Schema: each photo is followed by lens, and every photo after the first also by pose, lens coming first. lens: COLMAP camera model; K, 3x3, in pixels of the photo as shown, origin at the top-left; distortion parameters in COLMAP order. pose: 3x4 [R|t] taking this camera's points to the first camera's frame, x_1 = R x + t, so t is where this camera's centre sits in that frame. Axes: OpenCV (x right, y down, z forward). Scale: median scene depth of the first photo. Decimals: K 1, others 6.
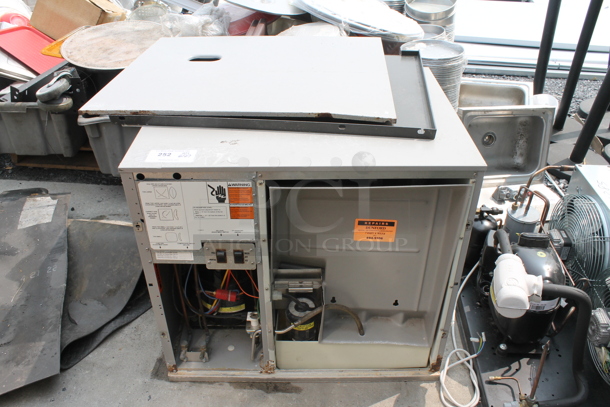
lens RADIAL K [[509.3, 0, 305.0], [0, 509.3, 203.5], [0, 0, 1]] dist [-0.168650, 0.137511]
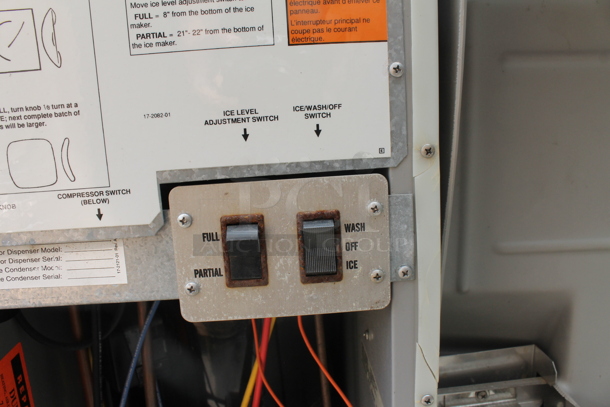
lens RADIAL K [[509.3, 0, 305.0], [0, 509.3, 203.5], [0, 0, 1]] dist [-0.168650, 0.137511]
pose [[0.996619, -0.070959, 0.041408, -0.122304], [0.081453, 0.919245, -0.385168, 0.148001], [-0.010732, 0.387239, 0.921917, 0.650385]]
